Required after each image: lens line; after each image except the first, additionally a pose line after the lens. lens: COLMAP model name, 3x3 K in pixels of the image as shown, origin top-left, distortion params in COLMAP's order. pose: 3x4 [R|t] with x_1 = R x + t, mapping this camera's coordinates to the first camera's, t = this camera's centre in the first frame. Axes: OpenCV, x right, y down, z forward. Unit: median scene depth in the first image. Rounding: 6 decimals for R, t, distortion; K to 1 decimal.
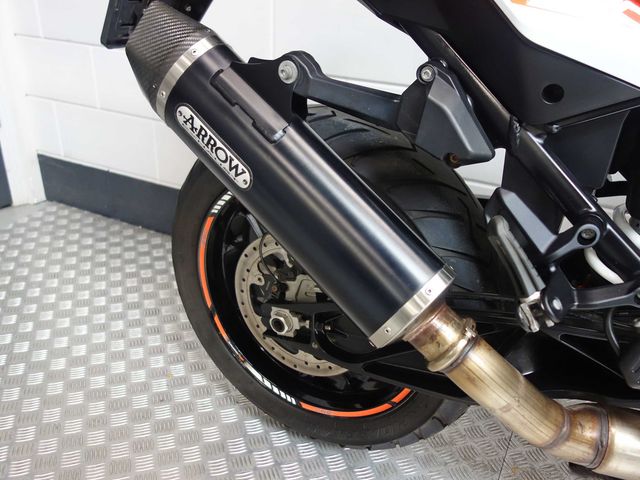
lens RADIAL K [[566.8, 0, 320.0], [0, 566.8, 240.0], [0, 0, 1]] dist [0.003218, 0.005756]
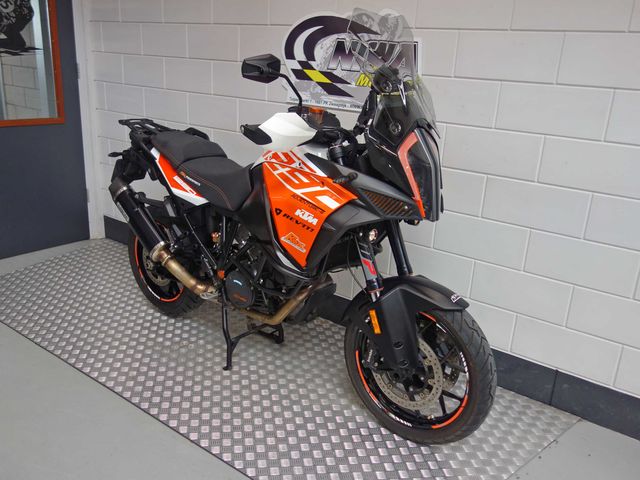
lens RADIAL K [[566.8, 0, 320.0], [0, 566.8, 240.0], [0, 0, 1]] dist [0.003218, 0.005756]
pose [[0.988134, 0.064078, -0.139588, 1.315951], [-0.083192, 0.987249, -0.135714, 0.350141], [0.129112, 0.145716, 0.980865, -2.073559]]
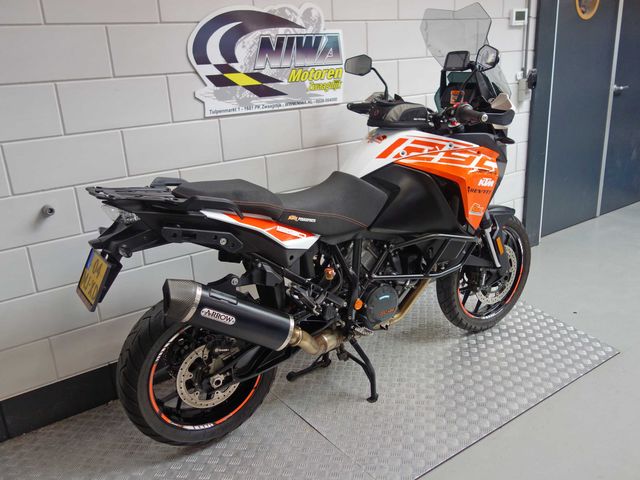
lens RADIAL K [[566.8, 0, 320.0], [0, 566.8, 240.0], [0, 0, 1]] dist [0.003218, 0.005756]
pose [[0.436631, -0.337678, 0.833863, -1.500934], [0.446724, 0.885919, 0.124842, -0.432077], [-0.780891, 0.317997, 0.537668, -0.693466]]
